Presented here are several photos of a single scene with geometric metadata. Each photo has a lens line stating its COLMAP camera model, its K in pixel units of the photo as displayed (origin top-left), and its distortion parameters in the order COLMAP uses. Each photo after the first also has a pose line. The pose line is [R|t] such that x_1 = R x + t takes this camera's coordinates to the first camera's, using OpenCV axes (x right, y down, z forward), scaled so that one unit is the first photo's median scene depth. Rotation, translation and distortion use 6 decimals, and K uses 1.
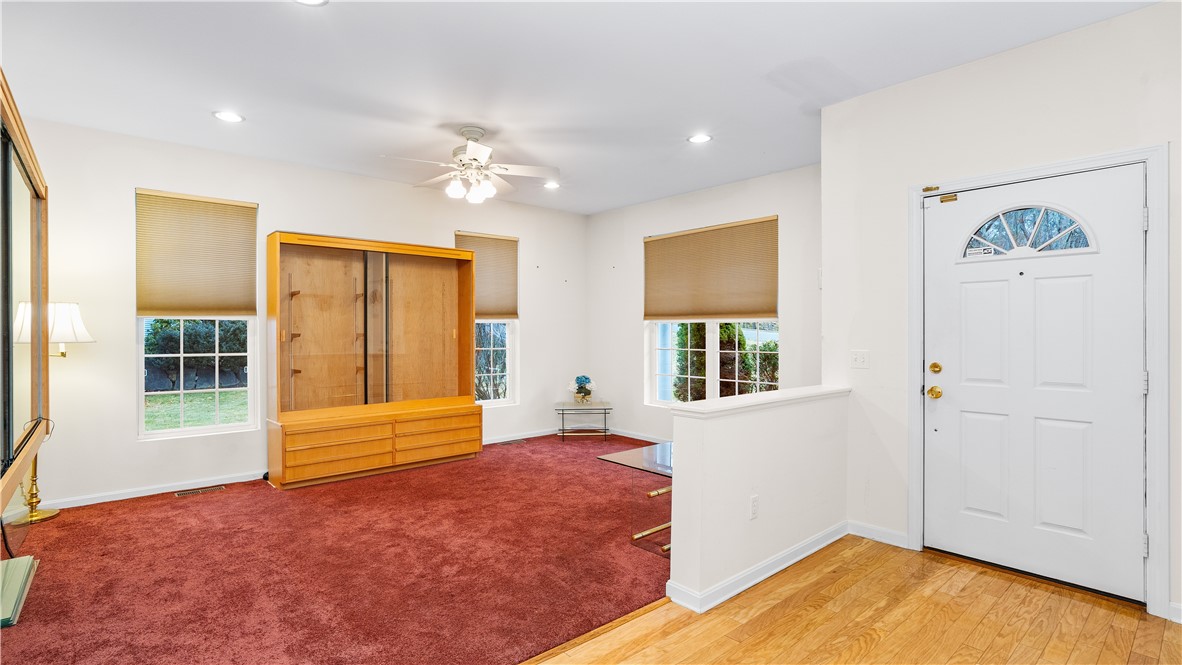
lens RADIAL K [[568.2, 0, 590.3], [0, 568.2, 335.0], [0, 0, 1]] dist [-0.010758, 0.007134]
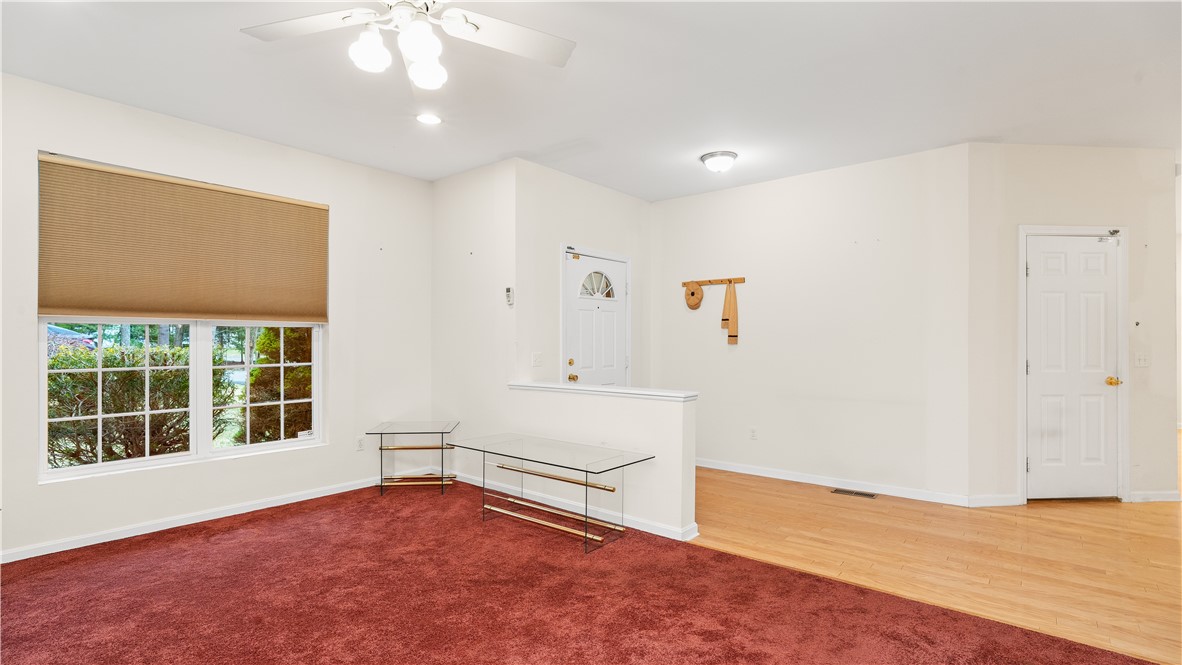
lens RADIAL K [[568.2, 0, 589.6], [0, 568.2, 332.2], [0, 0, 1]] dist [-0.010758, 0.007134]
pose [[-0.173154, 0.003790, 0.984888, -0.585058], [0.000916, 0.999993, -0.003687, -0.012023], [-0.984894, 0.000264, -0.173156, 0.748700]]
